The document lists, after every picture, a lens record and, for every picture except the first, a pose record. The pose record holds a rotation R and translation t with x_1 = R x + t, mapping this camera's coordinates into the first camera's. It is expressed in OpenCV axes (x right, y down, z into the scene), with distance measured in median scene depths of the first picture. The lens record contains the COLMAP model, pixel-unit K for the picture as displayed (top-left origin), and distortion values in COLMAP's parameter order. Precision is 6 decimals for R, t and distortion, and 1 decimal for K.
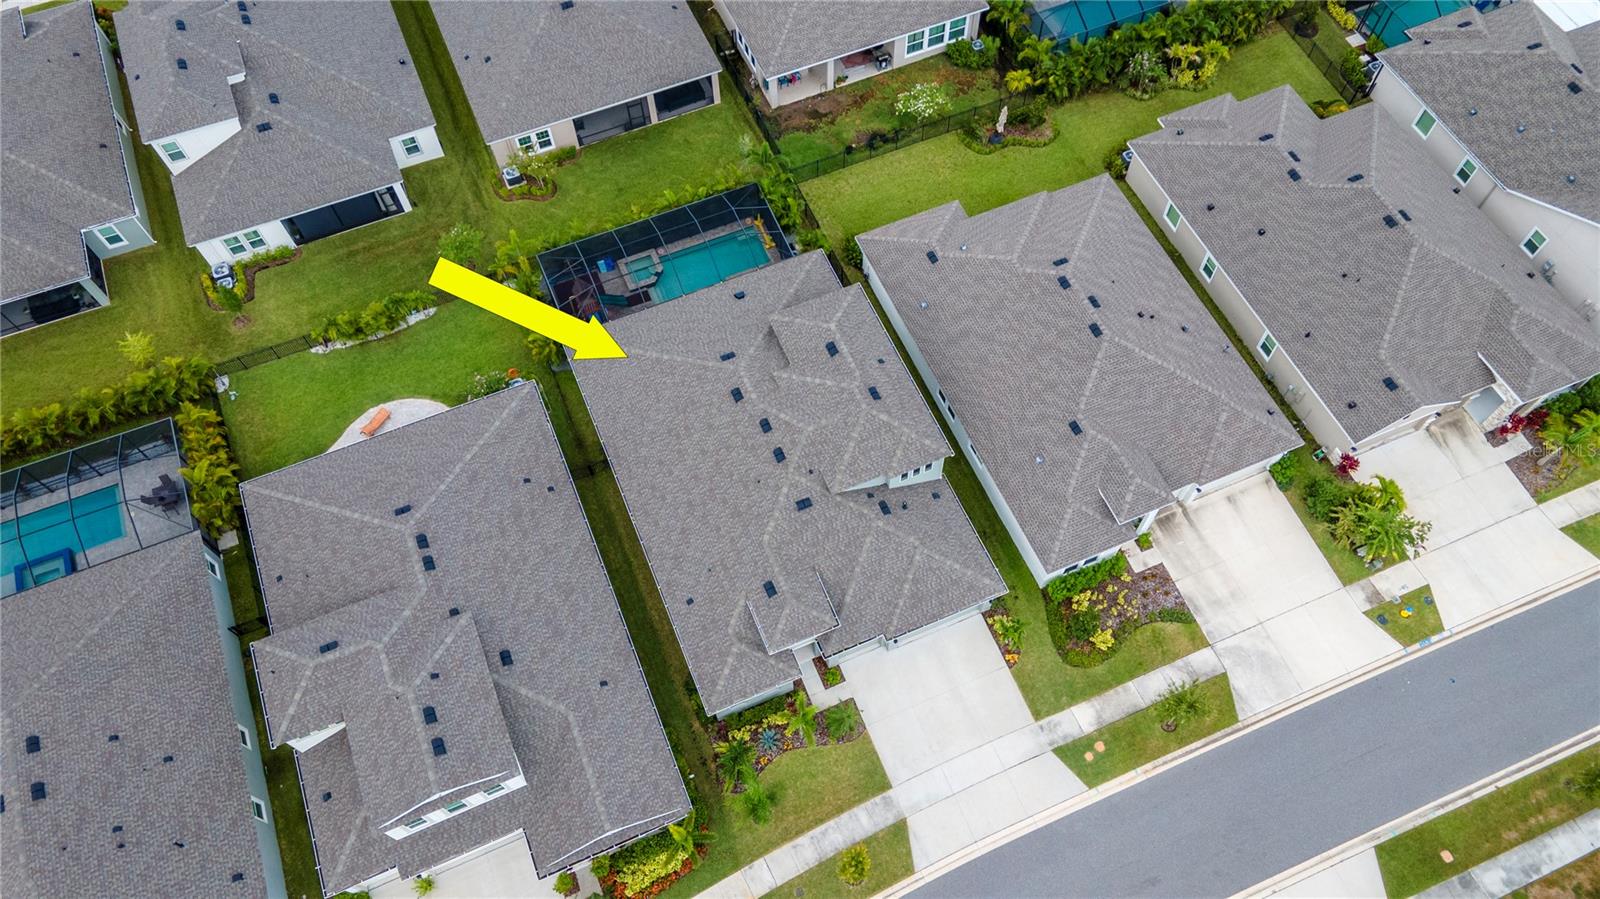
lens RADIAL K [[1155.7, 0, 809.2], [0, 1155.7, 452.3], [0, 0, 1]] dist [0.039783, 0.016733]
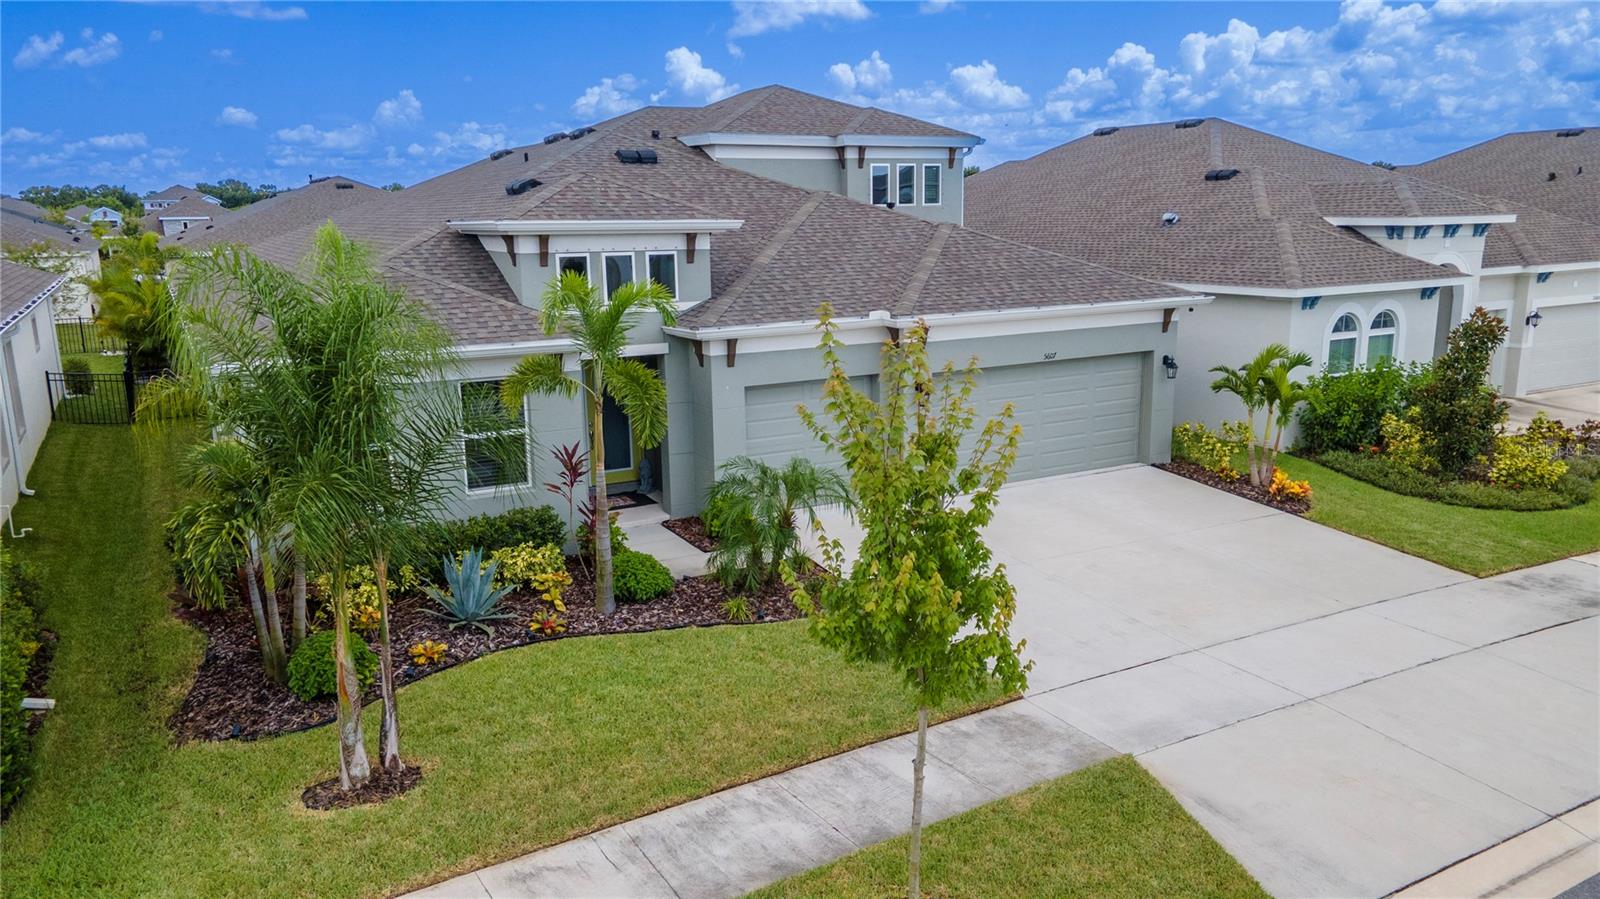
lens RADIAL K [[1155.7, 0, 809.2], [0, 1155.7, 452.3], [0, 0, 1]] dist [0.039783, 0.016733]
pose [[0.994580, -0.022587, 0.101494, 0.011296], [0.091657, 0.651337, -0.753233, 0.406269], [-0.049094, 0.758453, 0.649877, 0.806044]]
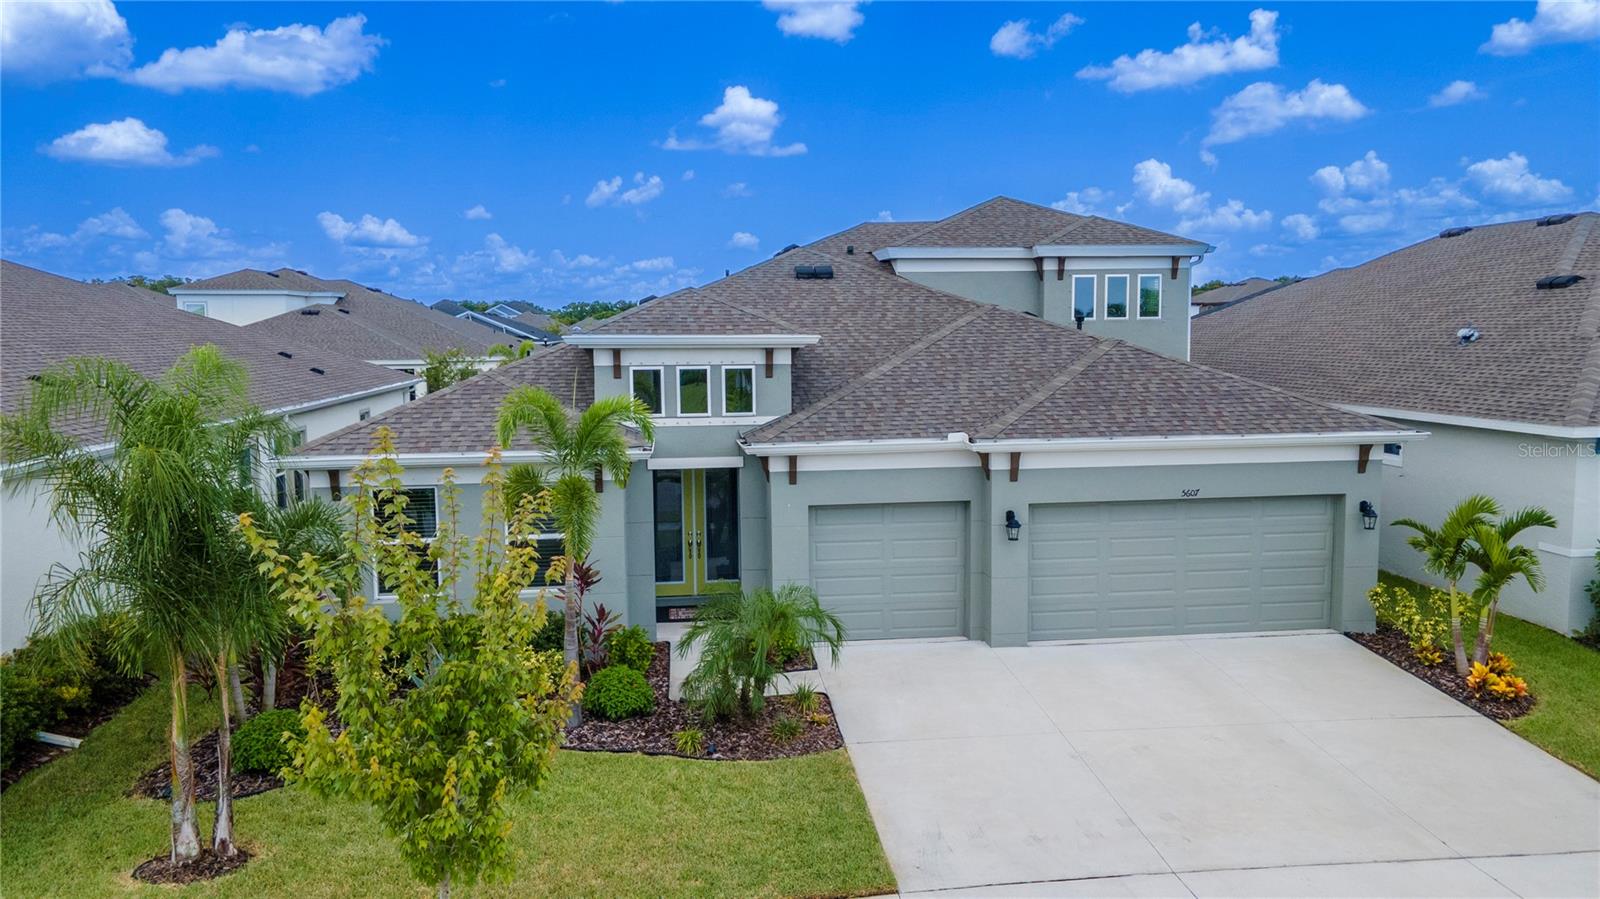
lens RADIAL K [[1155.7, 0, 809.2], [0, 1155.7, 452.3], [0, 0, 1]] dist [0.039783, 0.016733]
pose [[0.961077, 0.034119, -0.274166, 0.103415], [-0.243113, 0.575870, -0.780557, 0.384943], [0.131252, 0.816829, 0.561751, 0.816105]]
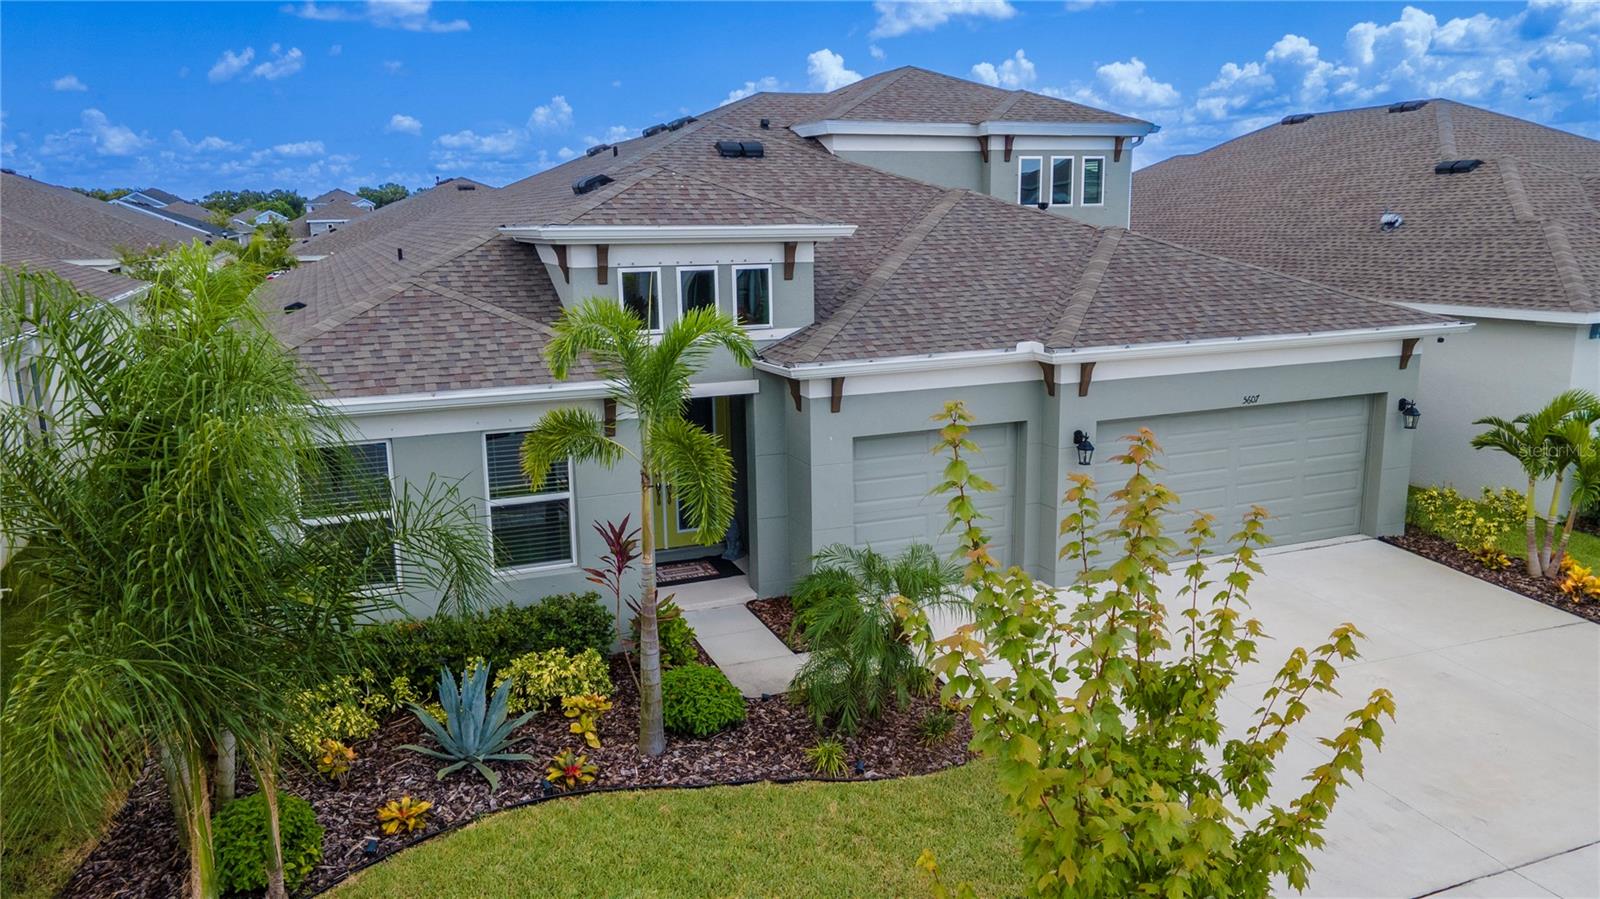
lens RADIAL K [[1155.7, 0, 809.2], [0, 1155.7, 452.3], [0, 0, 1]] dist [0.039783, 0.016733]
pose [[0.999924, 0.001178, -0.012270, 0.019345], [-0.010077, 0.651400, -0.758667, 0.348576], [0.007099, 0.758733, 0.651363, 0.837691]]
